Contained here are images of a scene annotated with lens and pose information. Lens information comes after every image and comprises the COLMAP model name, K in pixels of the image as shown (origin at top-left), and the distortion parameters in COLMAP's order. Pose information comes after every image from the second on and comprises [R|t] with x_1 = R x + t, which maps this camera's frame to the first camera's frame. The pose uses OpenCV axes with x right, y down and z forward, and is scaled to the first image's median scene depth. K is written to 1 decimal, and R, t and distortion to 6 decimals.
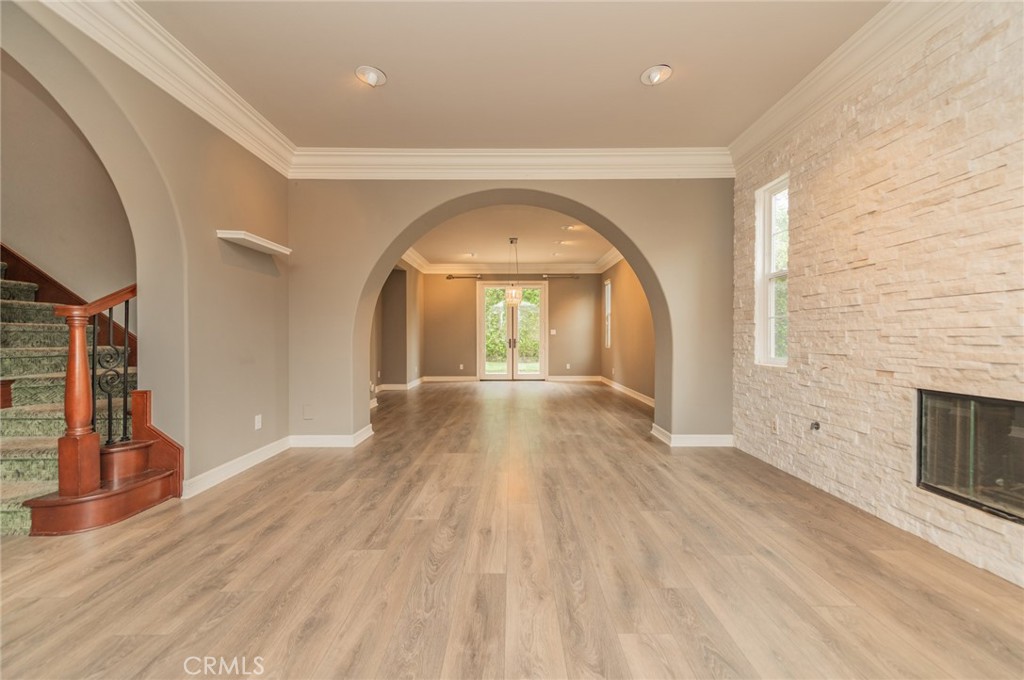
lens RADIAL K [[418.0, 0, 512.0], [0, 418.0, 340.0], [0, 0, 1]] dist [0.010936, -0.000512]
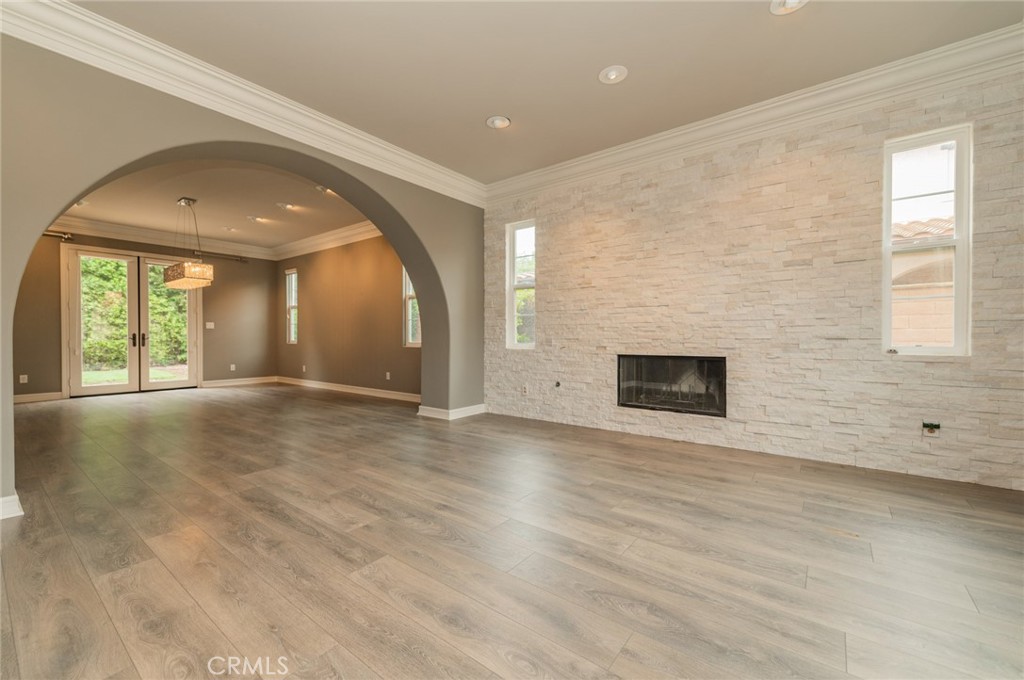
lens RADIAL K [[410.1, 0, 523.6], [0, 410.1, 338.9], [0, 0, 1]] dist [0.016910, -0.000477]
pose [[0.597805, -0.002870, 0.801636, -0.527372], [0.004740, 0.999989, 0.000046, 0.028495], [-0.801627, 0.003772, 0.597812, 0.156481]]
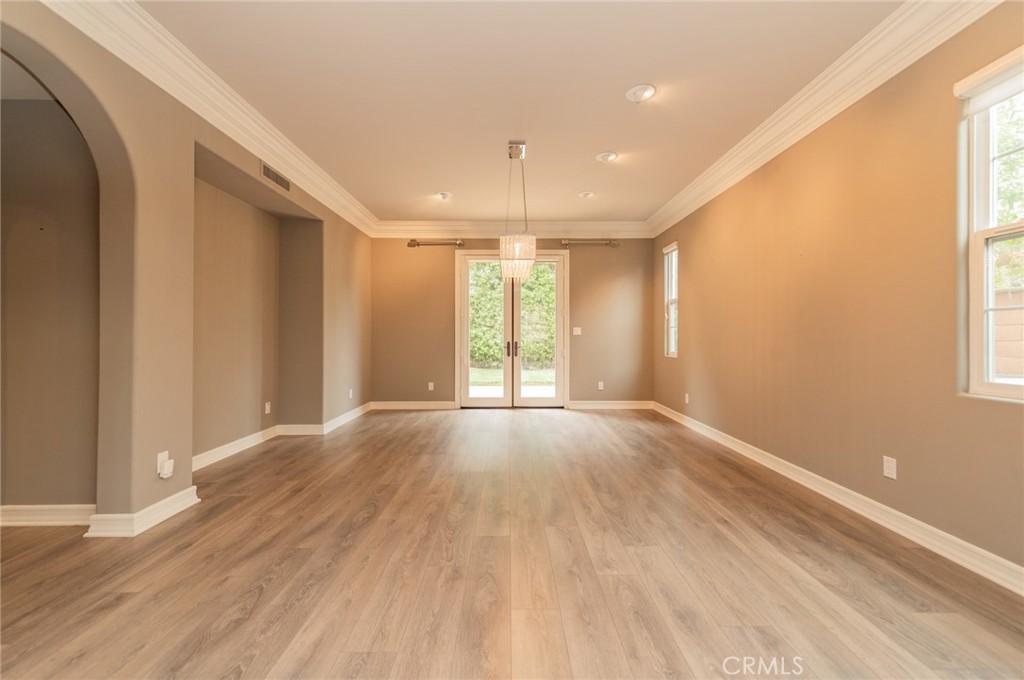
lens RADIAL K [[416.2, 0, 521.8], [0, 416.2, 333.6], [0, 0, 1]] dist [0.011446, -0.000512]
pose [[0.999532, 0.001793, 0.030546, -0.011026], [-0.001383, 0.999909, -0.013452, -0.020172], [-0.030567, 0.013403, 0.999443, 1.126216]]
